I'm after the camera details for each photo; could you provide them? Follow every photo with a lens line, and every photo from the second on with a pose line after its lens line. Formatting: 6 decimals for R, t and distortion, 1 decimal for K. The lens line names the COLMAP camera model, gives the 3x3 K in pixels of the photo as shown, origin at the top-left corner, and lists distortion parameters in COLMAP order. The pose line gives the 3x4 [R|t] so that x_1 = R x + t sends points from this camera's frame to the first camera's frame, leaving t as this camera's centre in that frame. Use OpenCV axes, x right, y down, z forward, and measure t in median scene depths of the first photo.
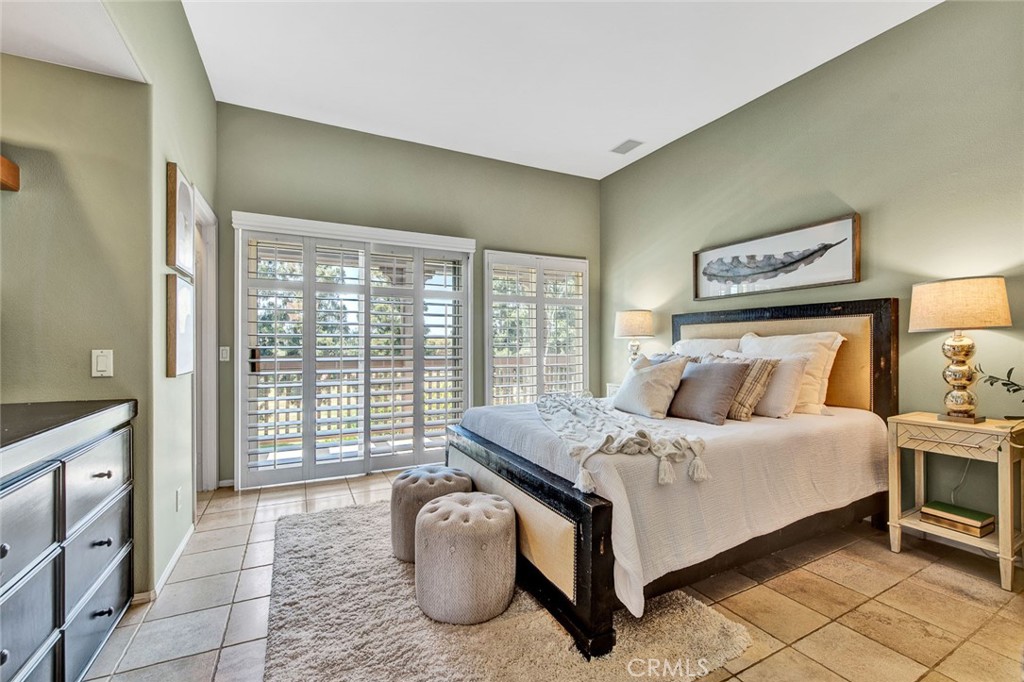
lens RADIAL K [[422.7, 0, 508.9], [0, 422.7, 342.4], [0, 0, 1]] dist [-0.001211, -0.000279]
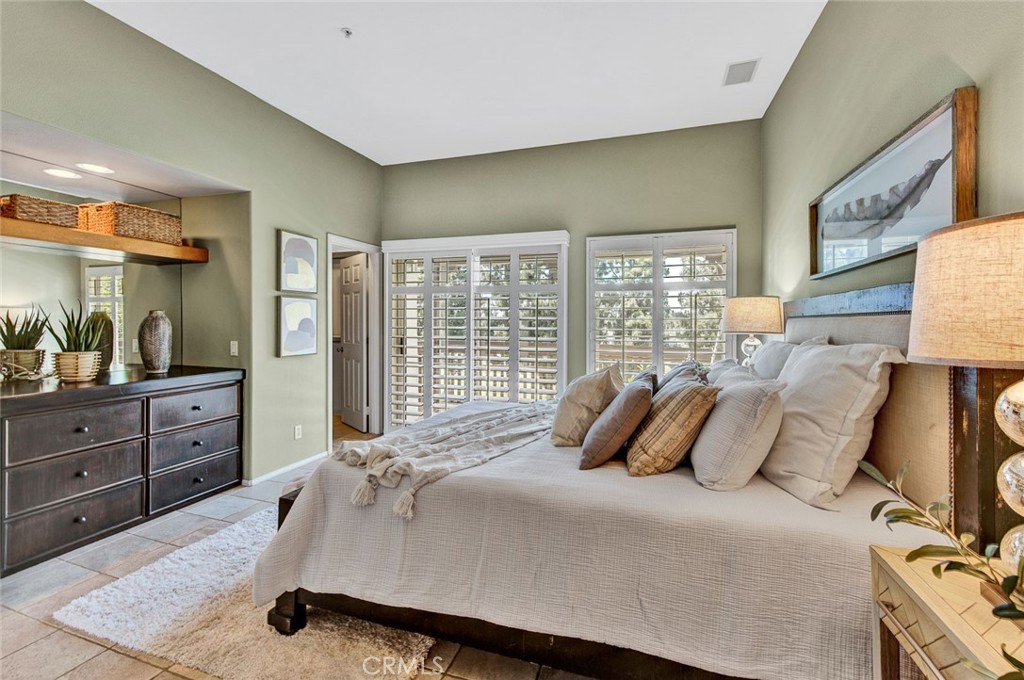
lens RADIAL K [[423.7, 0, 523.5], [0, 423.7, 321.0], [0, 0, 1]] dist [0.002298, 0.000007]
pose [[0.720708, 0.001465, -0.693238, 0.654147], [-0.004444, 0.999987, -0.002507, -0.039807], [0.693225, 0.004887, 0.720705, 0.282438]]
